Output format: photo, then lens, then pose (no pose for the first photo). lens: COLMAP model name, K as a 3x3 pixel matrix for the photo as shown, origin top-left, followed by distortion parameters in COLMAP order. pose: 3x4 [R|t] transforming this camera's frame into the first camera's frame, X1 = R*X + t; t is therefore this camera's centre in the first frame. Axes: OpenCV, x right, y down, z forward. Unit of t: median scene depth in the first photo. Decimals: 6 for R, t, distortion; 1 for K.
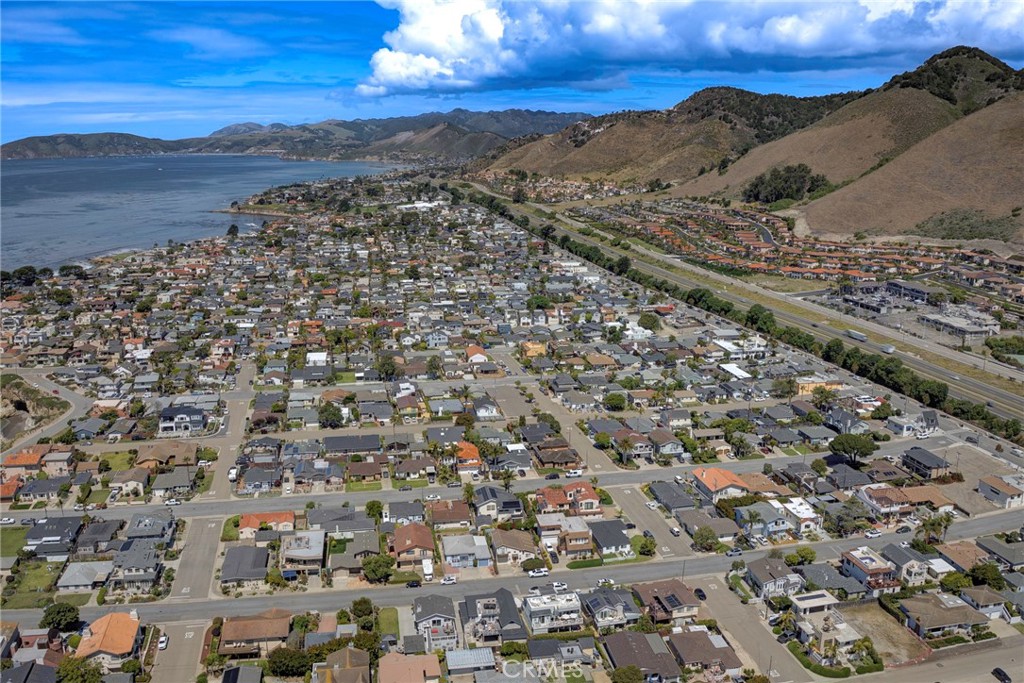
lens RADIAL K [[851.6, 0, 520.2], [0, 851.6, 323.4], [0, 0, 1]] dist [-0.098362, -0.024368]
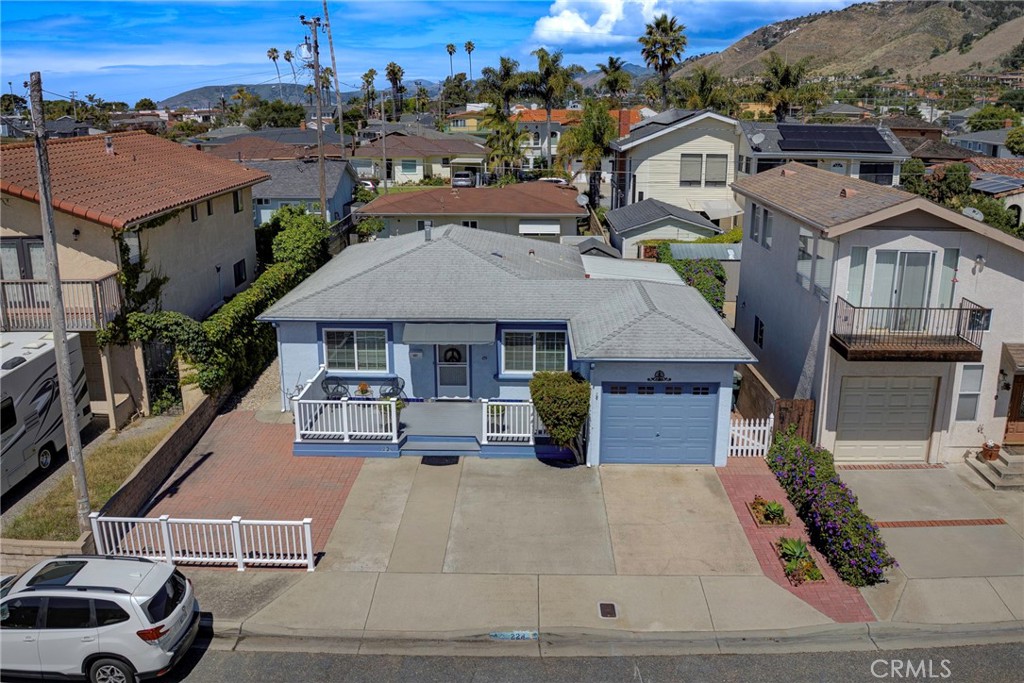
lens RADIAL K [[851.6, 0, 517.1], [0, 851.6, 332.0], [0, 0, 1]] dist [-0.098362, -0.024368]
pose [[0.980510, 0.048215, -0.190462, -0.029027], [-0.038411, 0.997756, 0.054836, 0.187693], [0.192679, -0.046452, 0.980162, 0.635369]]
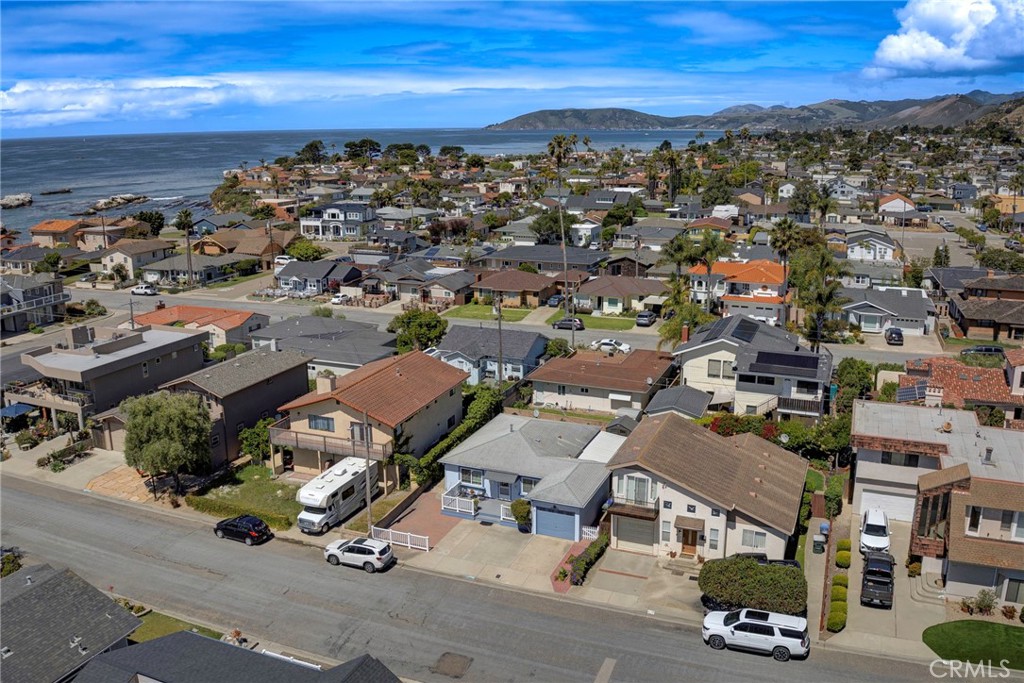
lens RADIAL K [[851.6, 0, 518.4], [0, 851.6, 326.9], [0, 0, 1]] dist [-0.098362, -0.024368]
pose [[0.842075, 0.114576, -0.527051, 0.046455], [-0.104499, 0.993318, 0.048979, 0.151348], [0.529141, 0.013832, 0.848421, 0.549473]]
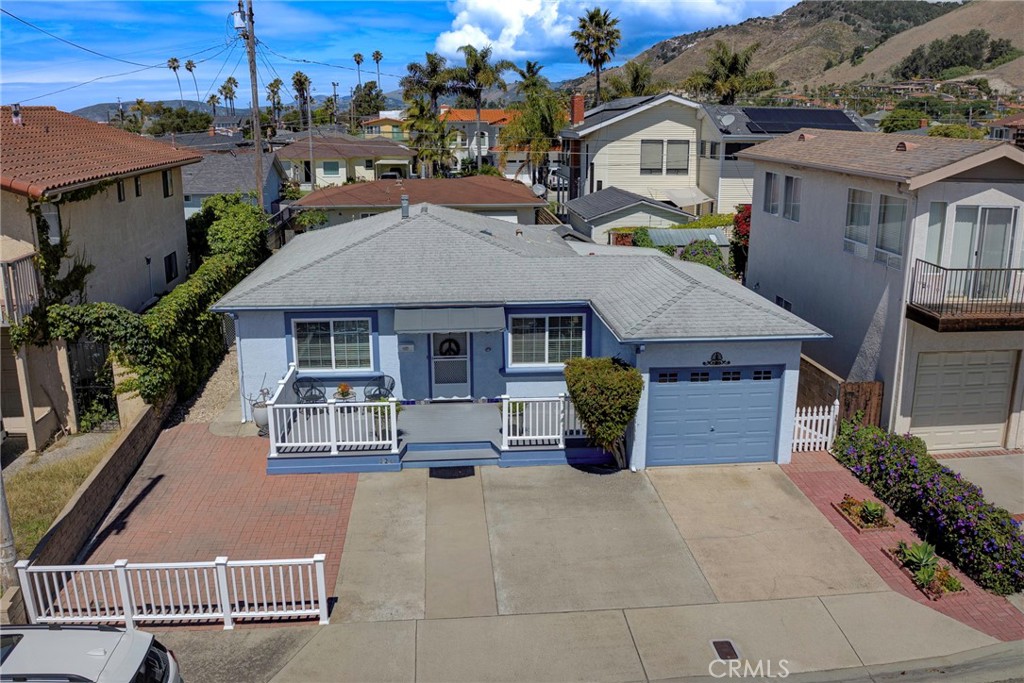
lens RADIAL K [[851.6, 0, 516.4], [0, 851.6, 332.5], [0, 0, 1]] dist [-0.098362, -0.024368]
pose [[0.996209, 0.017549, -0.085201, -0.037646], [-0.014573, 0.999266, 0.035425, 0.190406], [0.085760, -0.034049, 0.995734, 0.644496]]
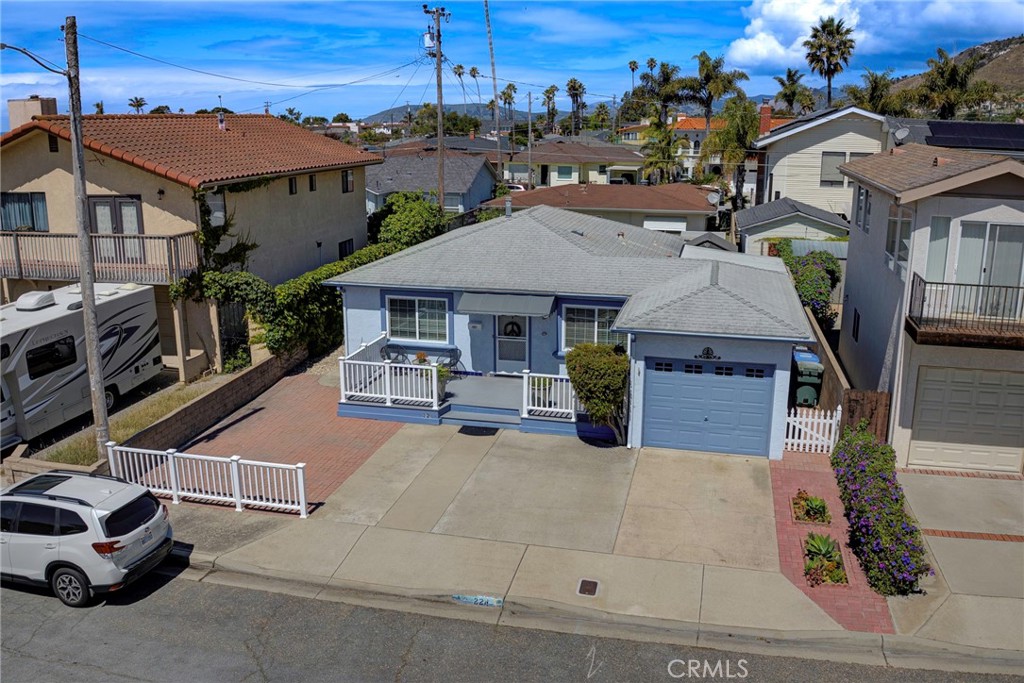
lens RADIAL K [[851.6, 0, 517.4], [0, 851.6, 330.9], [0, 0, 1]] dist [-0.098362, -0.024368]
pose [[0.915217, 0.091907, -0.392341, -0.020709], [-0.081709, 0.995743, 0.042654, 0.190774], [0.394591, -0.006980, 0.918830, 0.640523]]
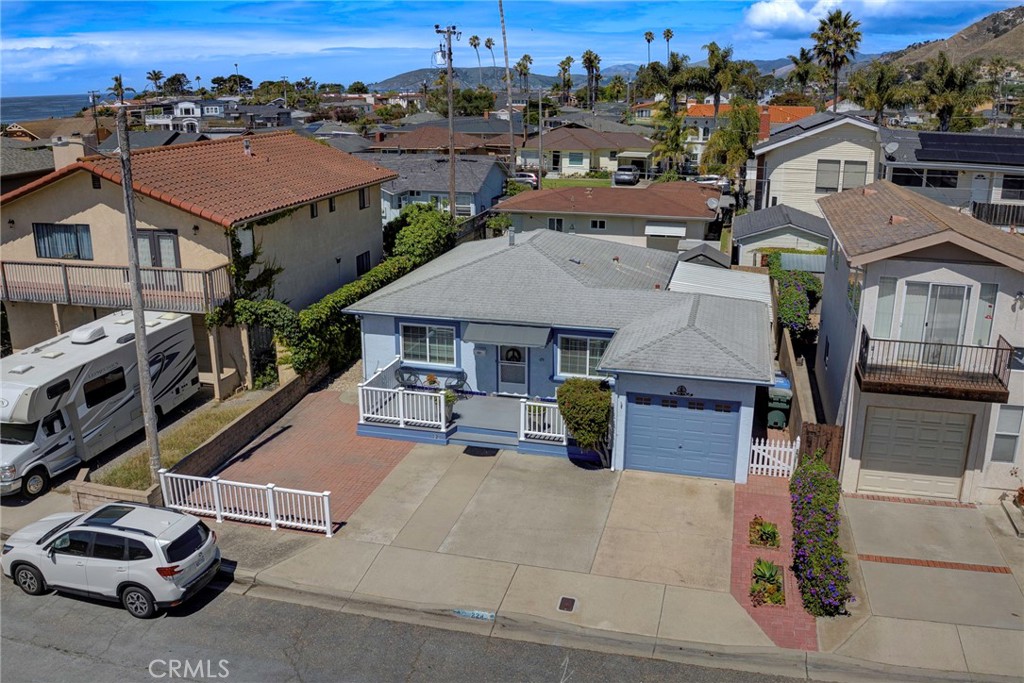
lens RADIAL K [[851.6, 0, 517.4], [0, 851.6, 330.9], [0, 0, 1]] dist [-0.098362, -0.024368]
pose [[0.907205, 0.112371, -0.405402, -0.017150], [-0.085007, 0.992753, 0.084948, 0.185169], [0.412010, -0.042603, 0.910183, 0.634503]]
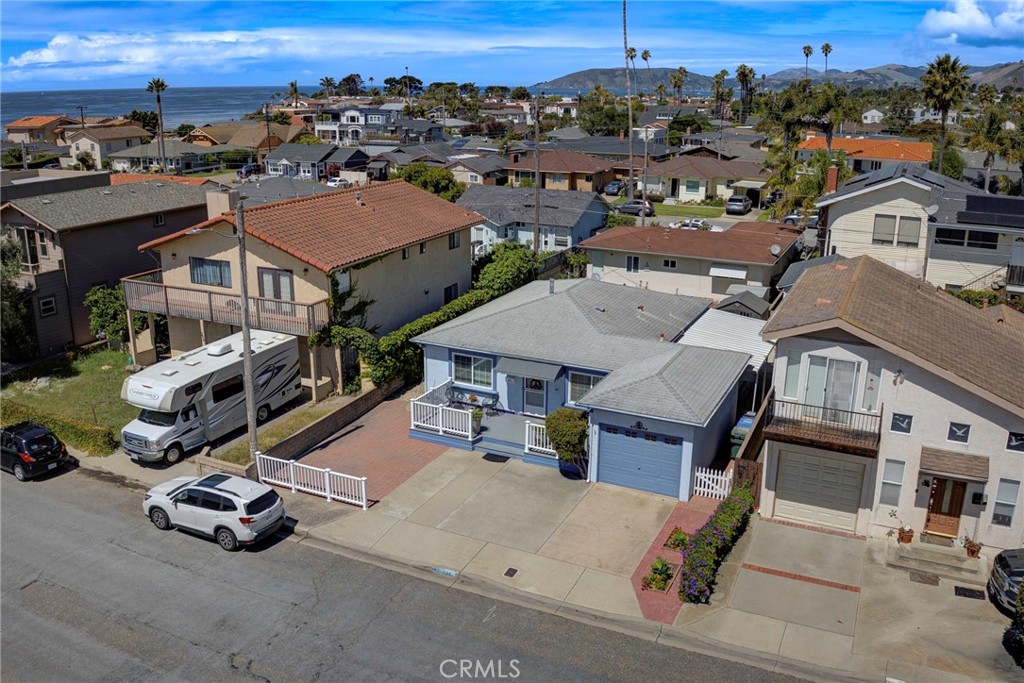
lens RADIAL K [[851.6, 0, 518.9], [0, 851.6, 327.8], [0, 0, 1]] dist [-0.098362, -0.024368]
pose [[0.811022, 0.163047, -0.561835, 0.002716], [-0.128340, 0.986569, 0.101045, 0.178275], [0.570764, -0.009844, 0.821055, 0.623765]]
